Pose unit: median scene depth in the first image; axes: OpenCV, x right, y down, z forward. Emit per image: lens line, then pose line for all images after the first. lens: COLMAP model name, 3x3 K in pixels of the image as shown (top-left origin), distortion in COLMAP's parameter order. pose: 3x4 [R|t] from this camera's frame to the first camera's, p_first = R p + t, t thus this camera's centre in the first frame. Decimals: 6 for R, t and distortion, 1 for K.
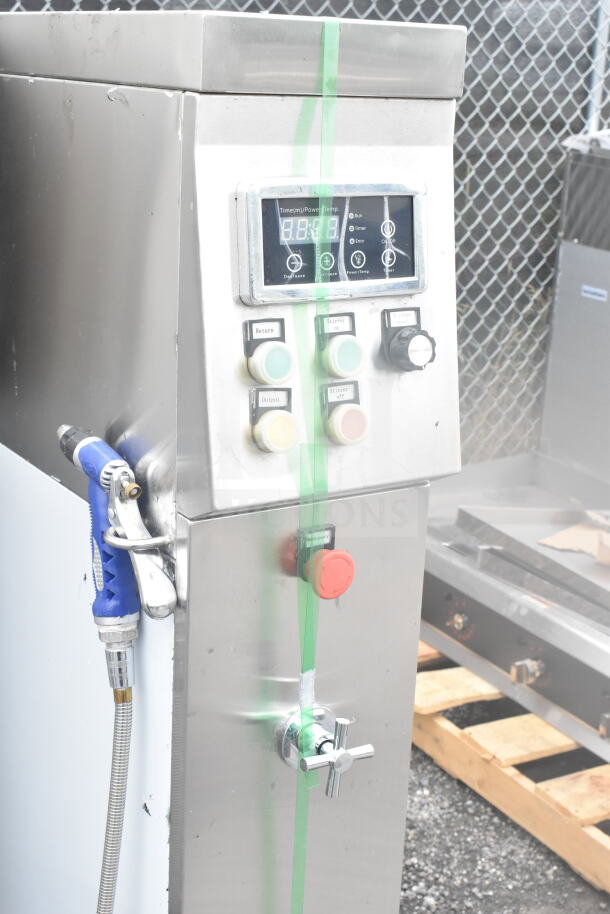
lens RADIAL K [[1304.8, 0, 305.0], [0, 1304.8, 457.0], [0, 0, 1]] dist [0.002540, 0.007004]
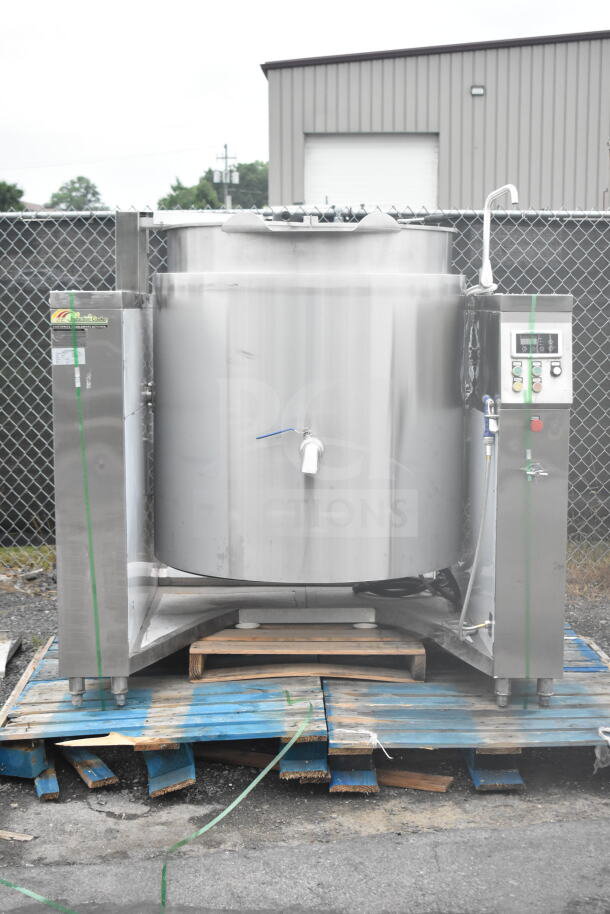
lens RADIAL K [[1449.2, 0, 305.0], [0, 1449.2, 457.0], [0, 0, 1]] dist [0.005514, -0.012496]
pose [[0.857867, 0.016992, -0.513590, 1.799133], [-0.116654, 0.979800, -0.162434, 1.046126], [0.500455, 0.199259, 0.842520, -3.279478]]
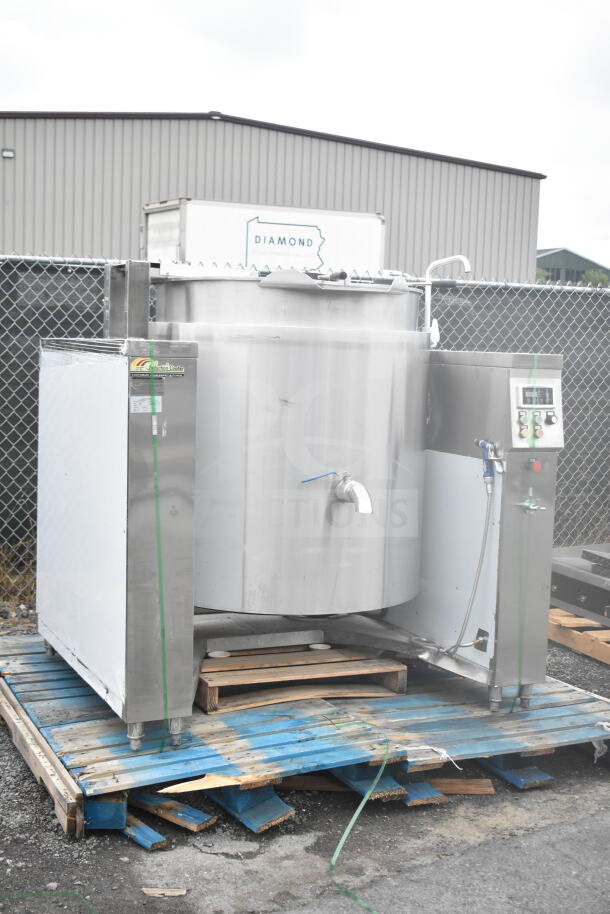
lens RADIAL K [[1228.0, 0, 305.0], [0, 1228.0, 457.0], [0, 0, 1]] dist [0.008552, -0.016851]
pose [[0.991462, 0.001682, -0.130386, -0.237935], [-0.028333, 0.978807, -0.202814, 1.020485], [0.127281, 0.204777, 0.970498, -3.564885]]
